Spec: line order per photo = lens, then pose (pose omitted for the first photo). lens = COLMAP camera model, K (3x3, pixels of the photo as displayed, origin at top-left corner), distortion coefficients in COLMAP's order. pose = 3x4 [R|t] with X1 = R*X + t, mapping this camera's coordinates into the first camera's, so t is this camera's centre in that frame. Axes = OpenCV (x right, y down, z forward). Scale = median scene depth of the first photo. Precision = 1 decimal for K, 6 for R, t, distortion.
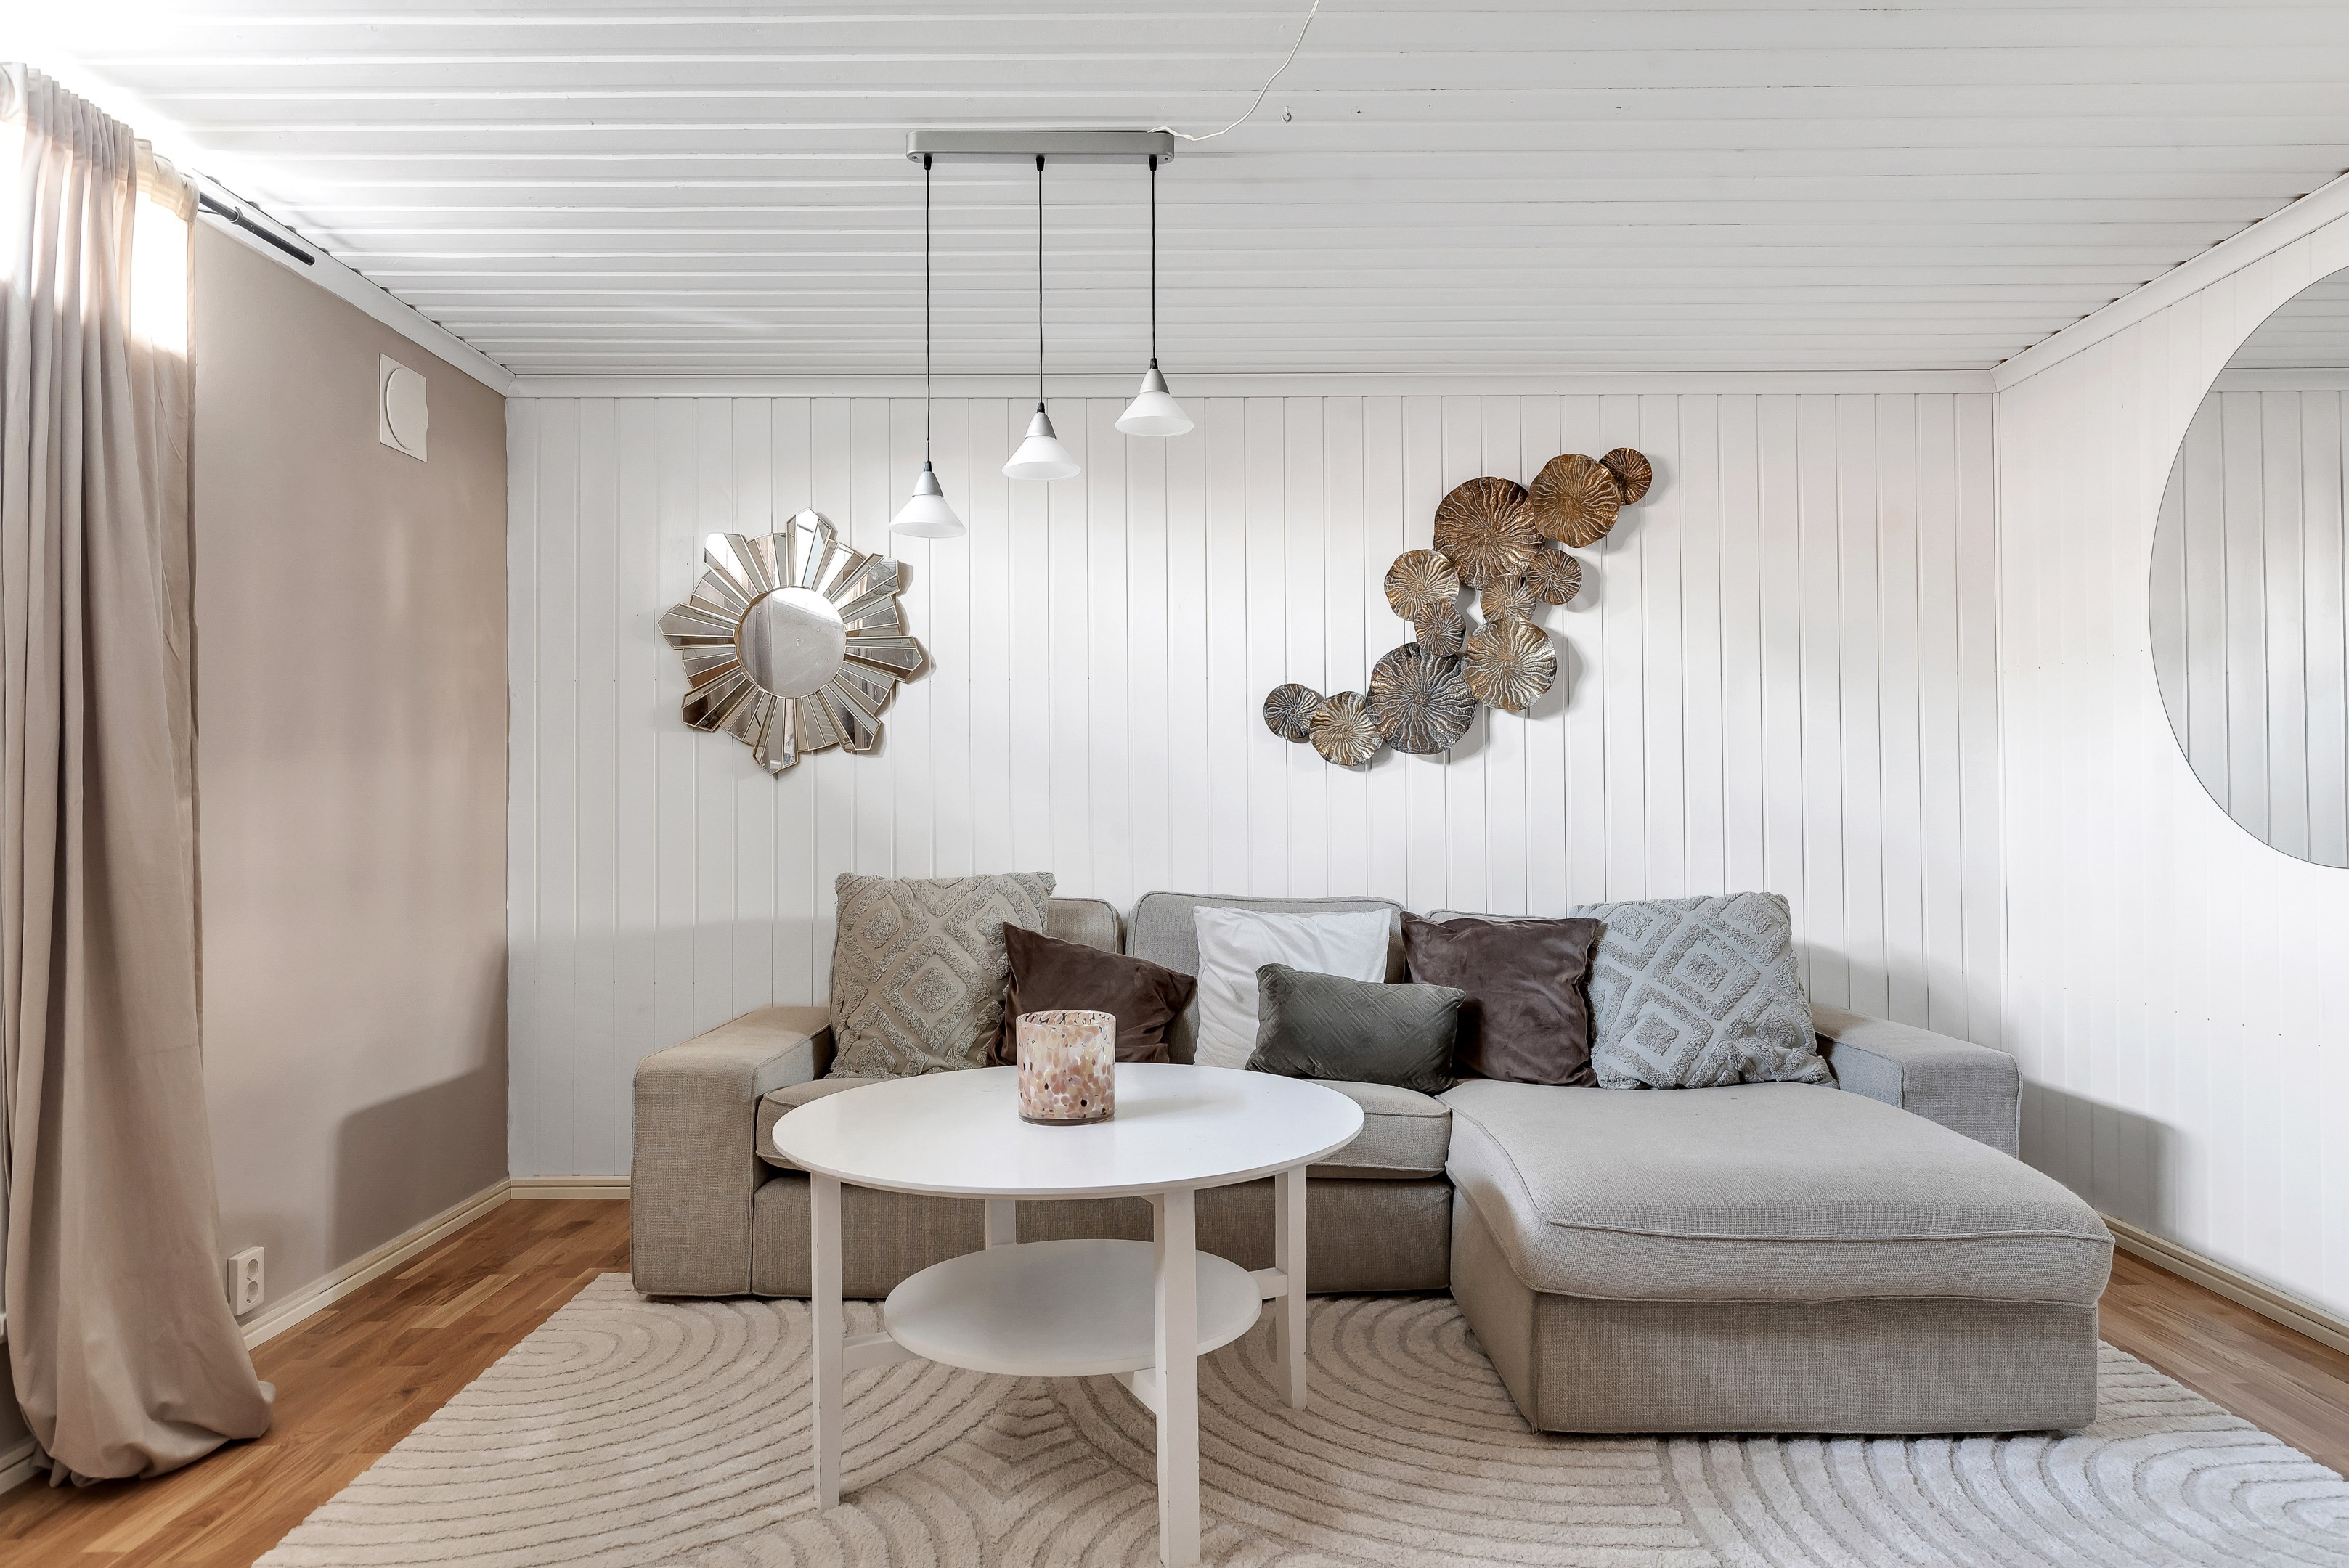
lens RADIAL K [[1484.8, 0, 1185.7], [0, 1484.8, 782.7], [0, 0, 1]] dist [0.000643, 0.000577]
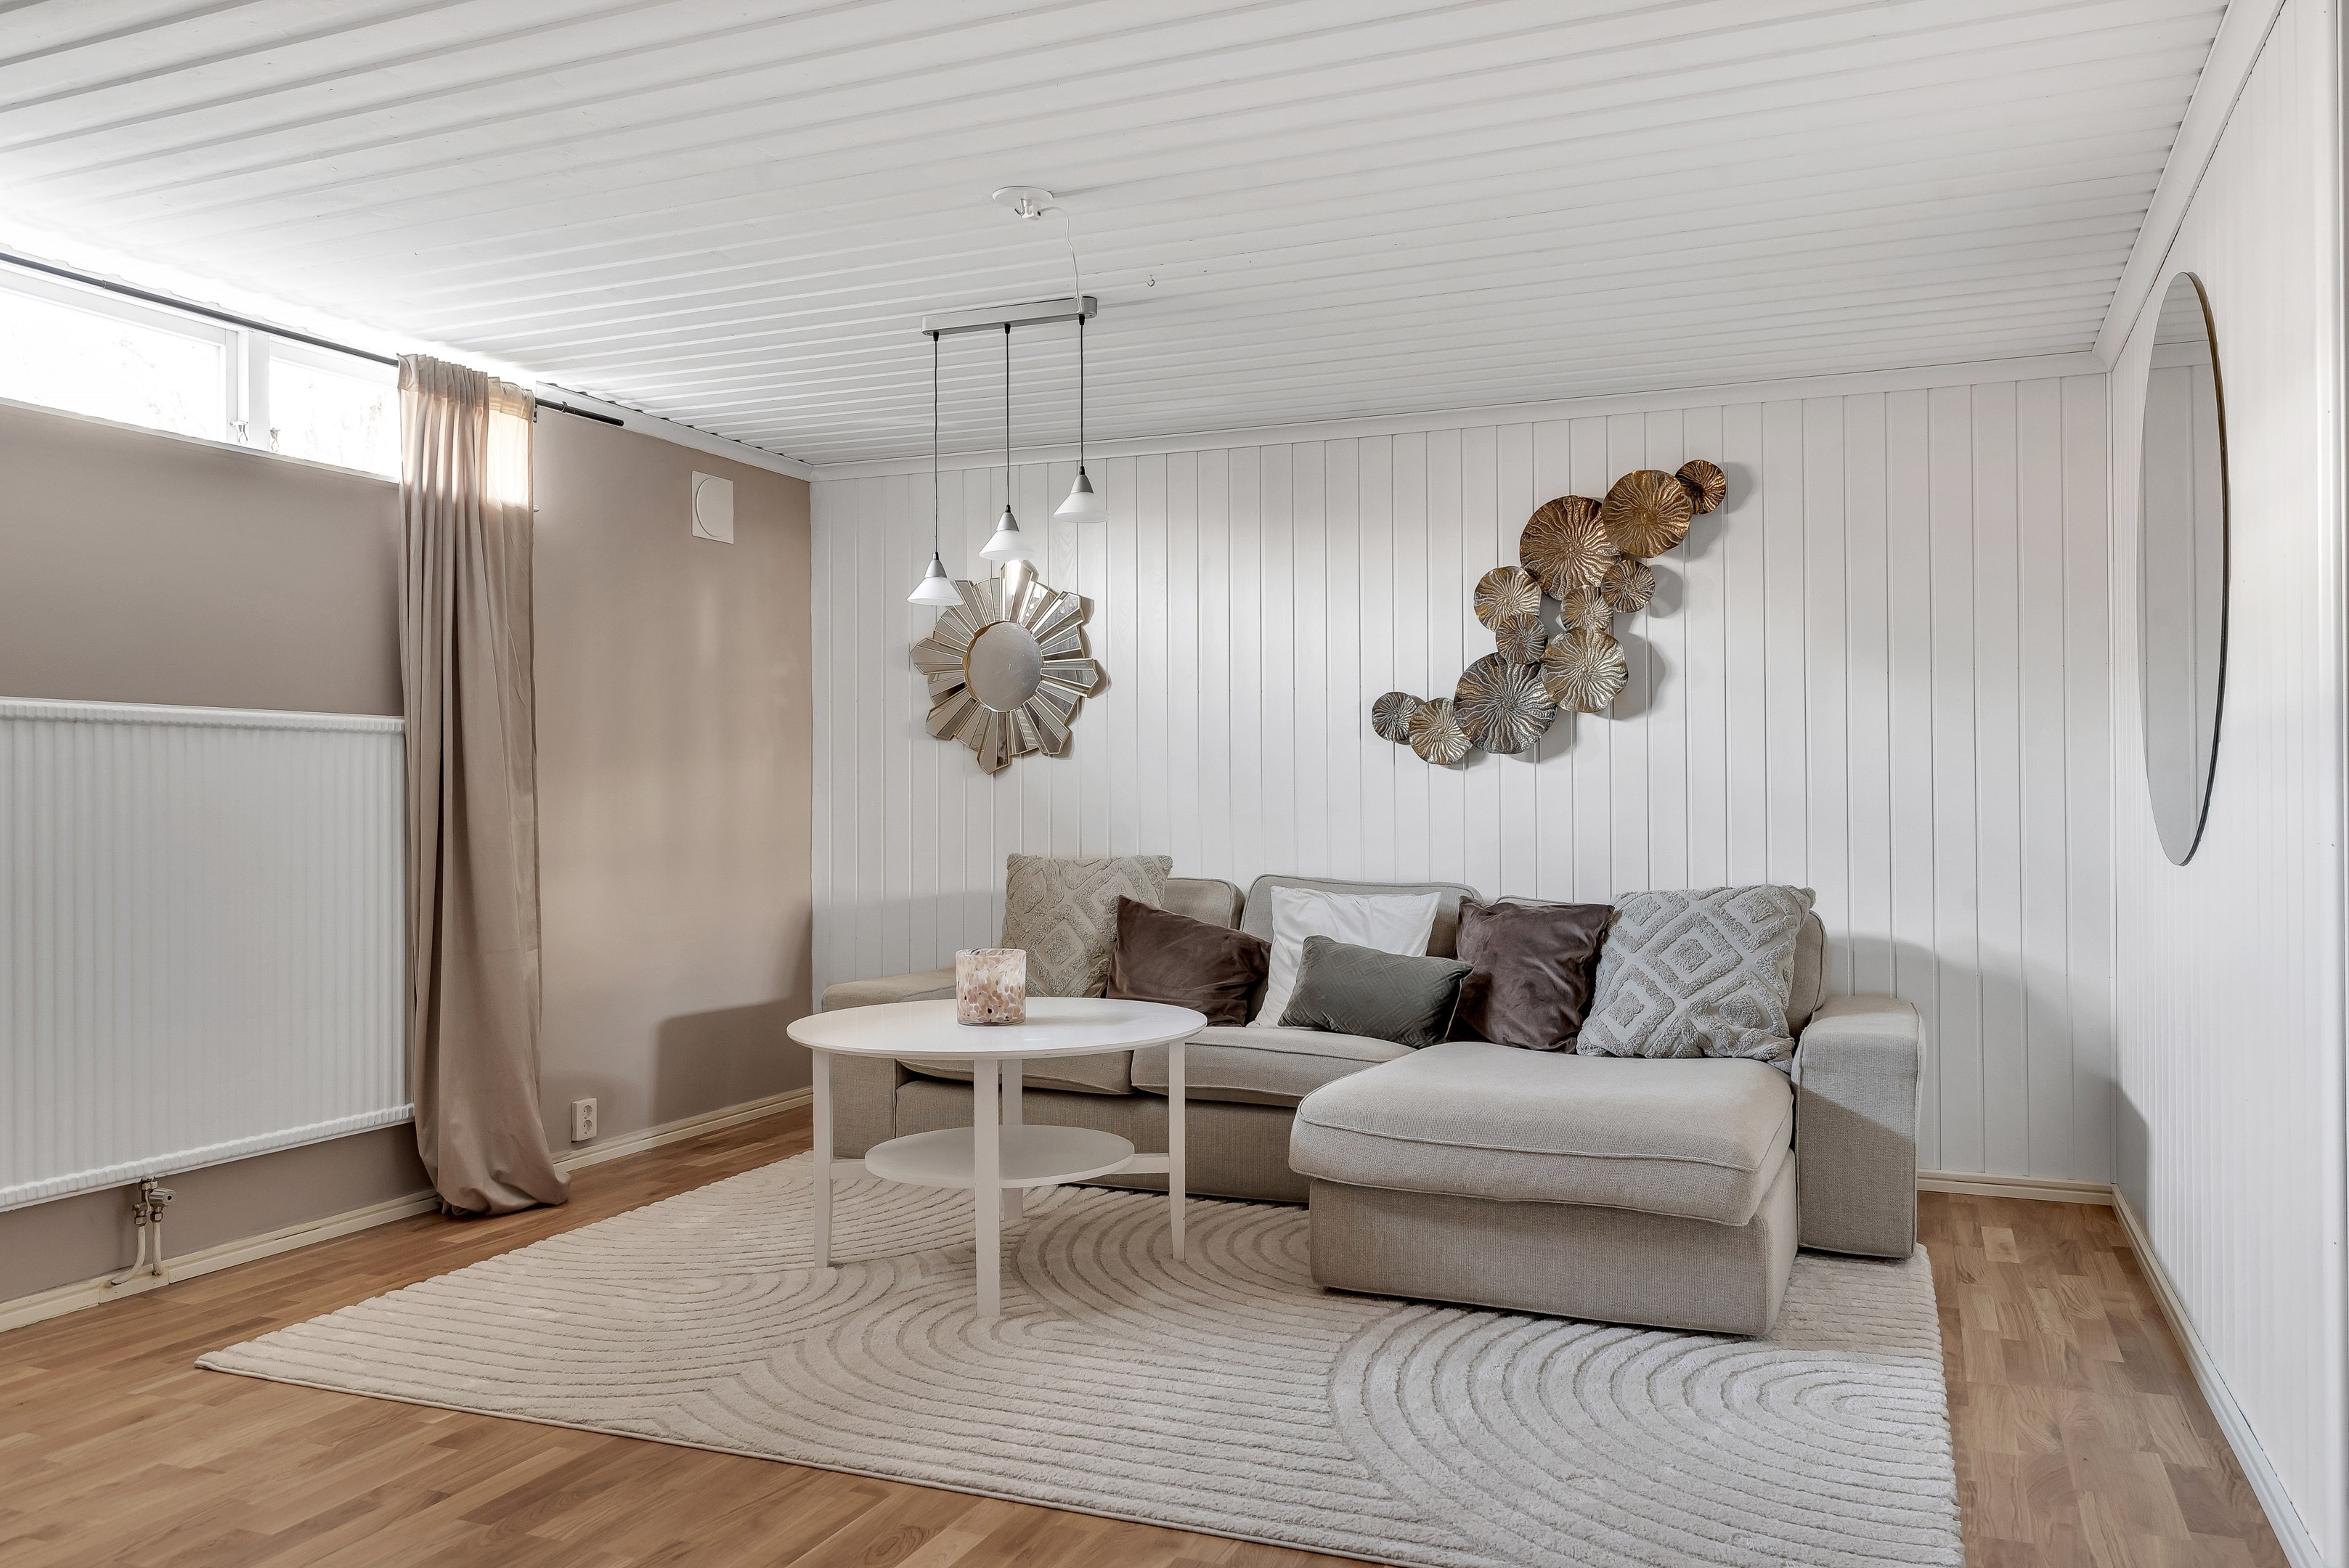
lens RADIAL K [[1670.2, 0, 1174.5], [0, 1670.2, 784.0], [0, 0, 1]] dist [0.001392, 0.004537]
pose [[0.924174, -0.000658, -0.381972, 0.447763], [0.003333, 0.999974, 0.006340, -0.006419], [0.381958, -0.007132, 0.924152, -0.255994]]
